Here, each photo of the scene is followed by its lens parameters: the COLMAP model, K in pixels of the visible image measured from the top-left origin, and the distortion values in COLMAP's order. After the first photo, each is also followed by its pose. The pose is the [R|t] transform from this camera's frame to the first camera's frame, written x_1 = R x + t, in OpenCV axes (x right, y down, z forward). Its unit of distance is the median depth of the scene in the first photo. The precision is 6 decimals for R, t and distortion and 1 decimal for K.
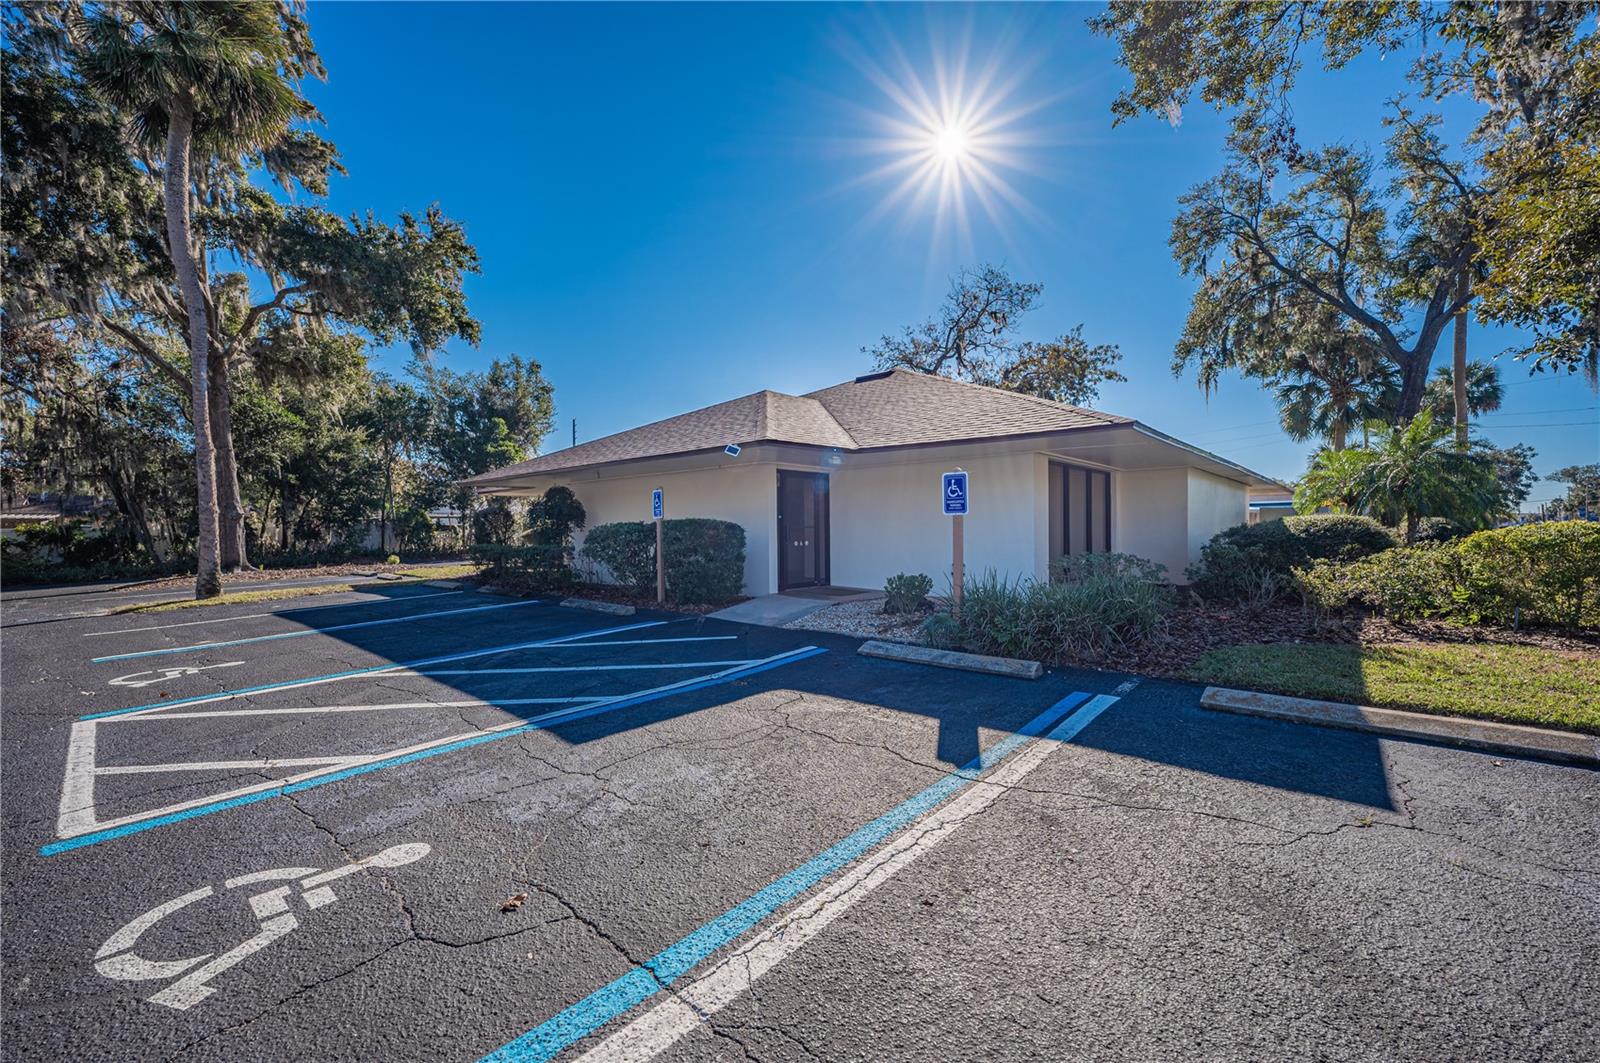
lens RADIAL K [[645.5, 0, 804.5], [0, 645.5, 531.4], [0, 0, 1]] dist [-0.004623, -0.000022]
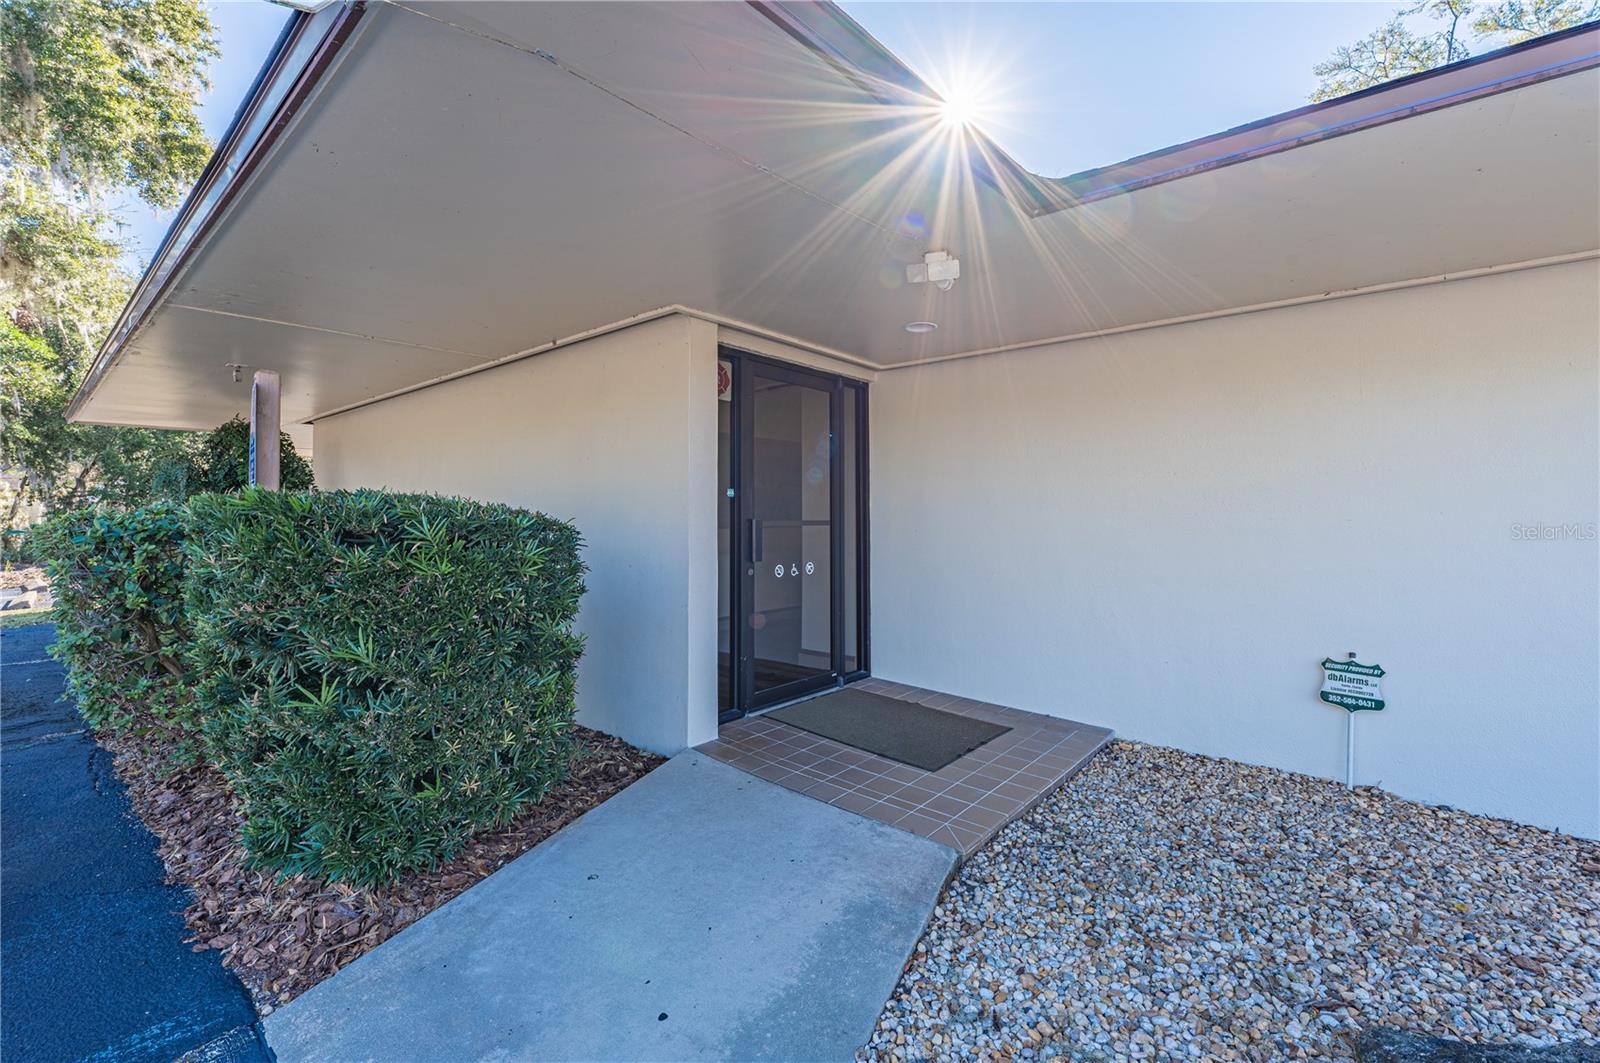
lens RADIAL K [[645.5, 0, 797.3], [0, 645.5, 529.8], [0, 0, 1]] dist [-0.004623, -0.000022]
pose [[0.999969, 0.007409, 0.002551, -0.004260], [-0.007459, 0.999772, 0.019990, -0.009957], [-0.002402, -0.020009, 0.999797, 0.635030]]
